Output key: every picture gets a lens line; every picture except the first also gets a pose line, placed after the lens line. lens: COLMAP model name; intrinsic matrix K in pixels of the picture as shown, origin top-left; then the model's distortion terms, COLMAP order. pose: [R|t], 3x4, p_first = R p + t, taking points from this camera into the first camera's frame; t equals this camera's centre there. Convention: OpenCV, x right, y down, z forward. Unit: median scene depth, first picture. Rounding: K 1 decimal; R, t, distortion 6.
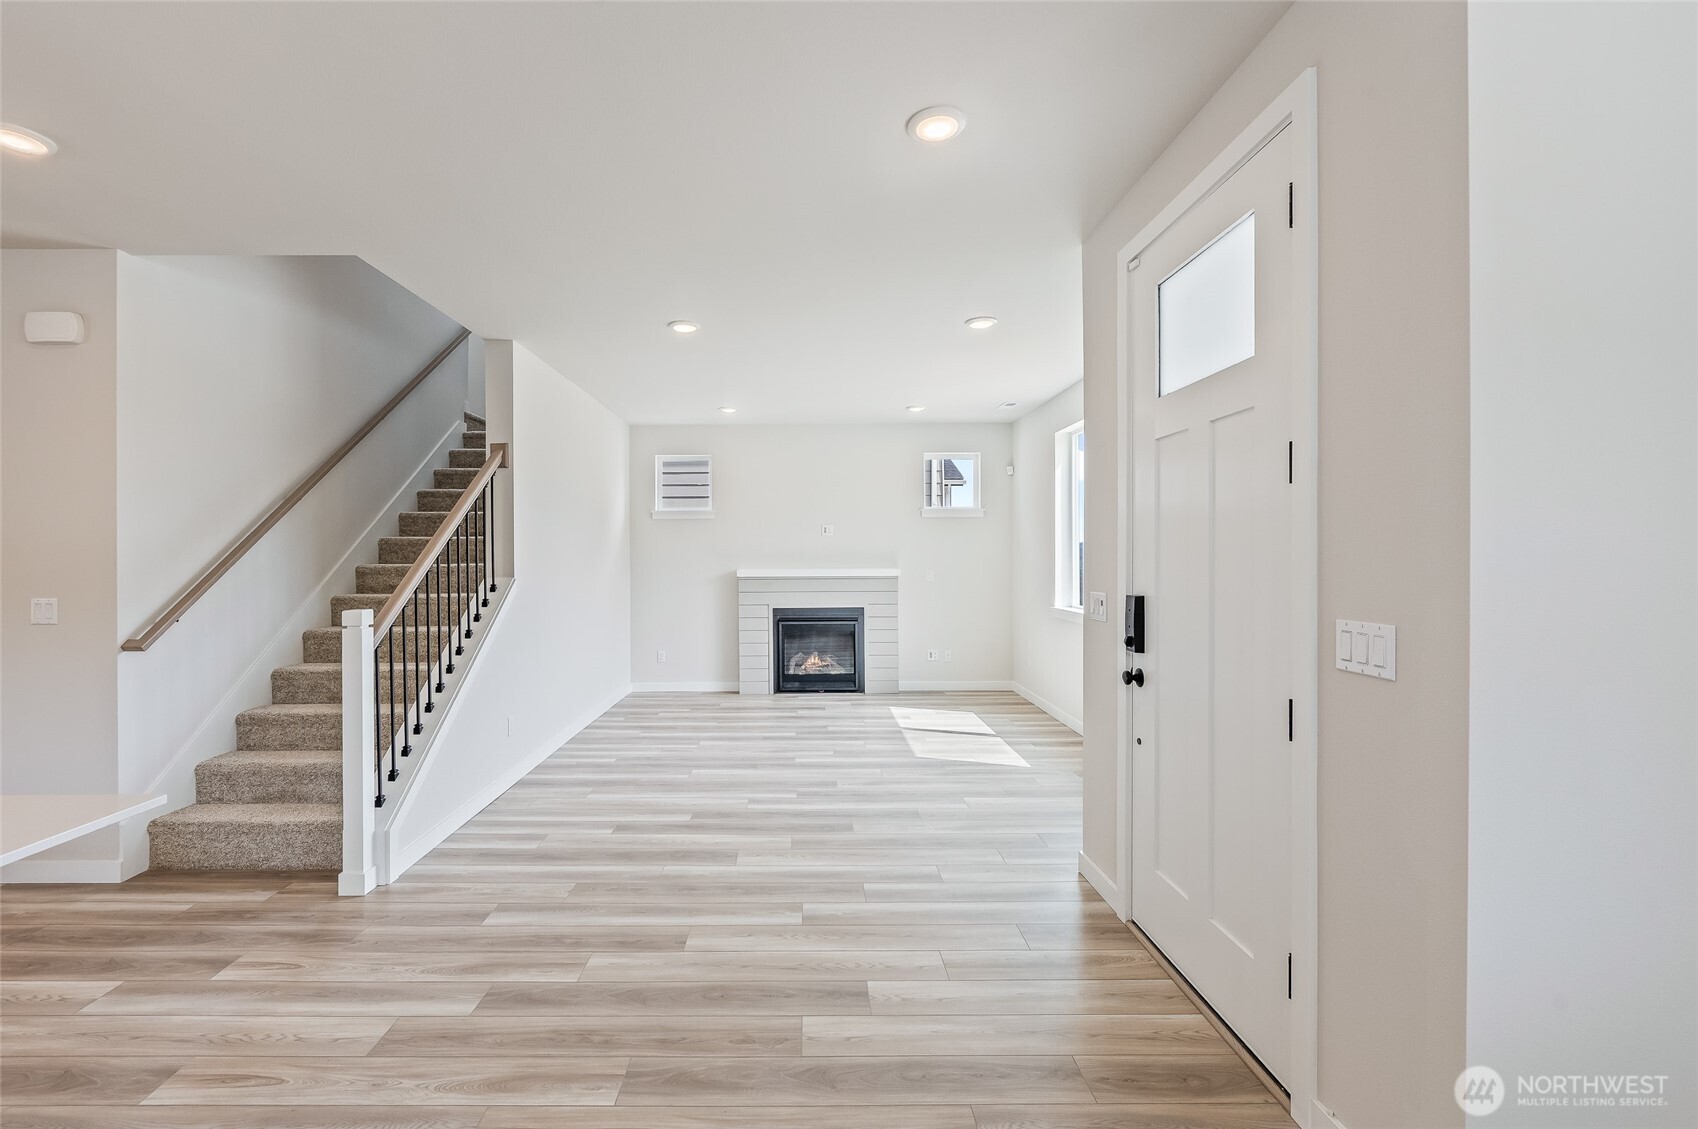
lens RADIAL K [[738.5, 0, 800.6], [0, 738.5, 556.4], [0, 0, 1]] dist [0.000404, -0.000062]
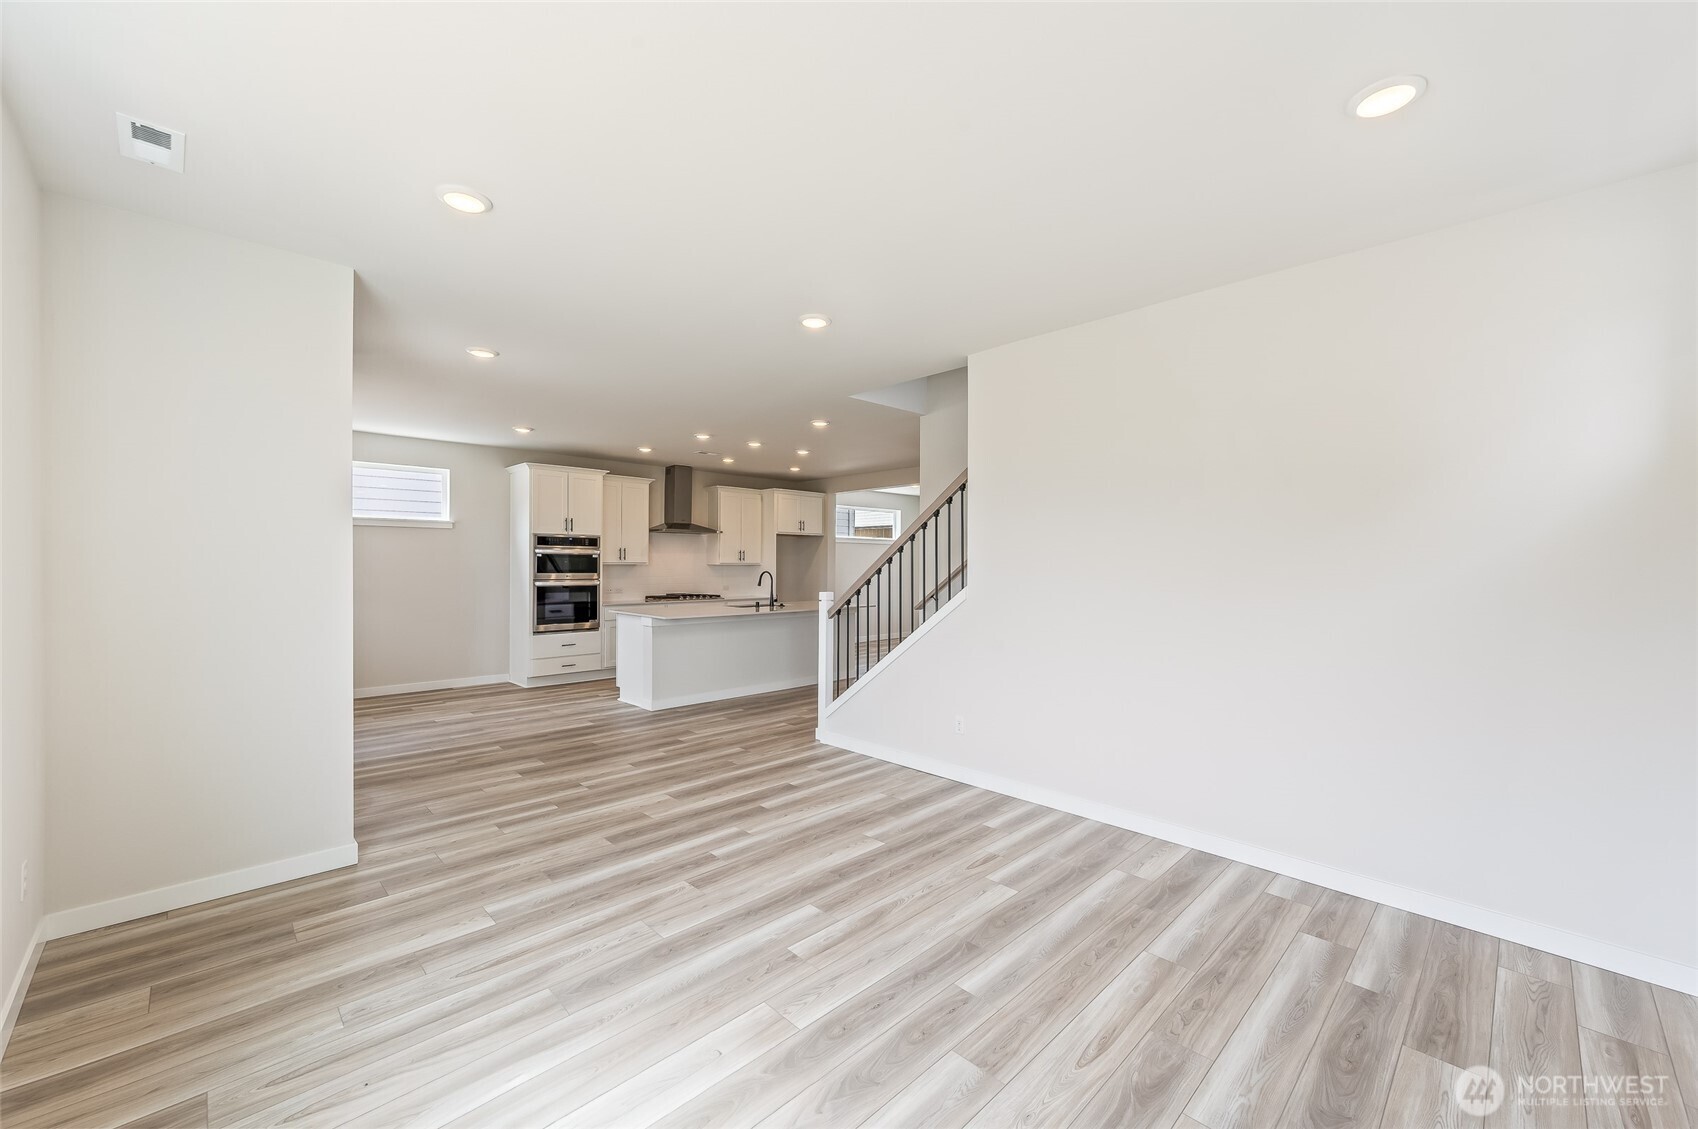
lens RADIAL K [[947.0, 0, 996.9], [0, 947.0, 565.5], [0, 0, 1]] dist [0.003318, -0.000039]
pose [[-0.720146, 0.002240, -0.693819, 0.554731], [-0.002259, 0.999982, 0.005573, -0.006931], [0.693819, 0.005581, -0.720128, 2.192902]]
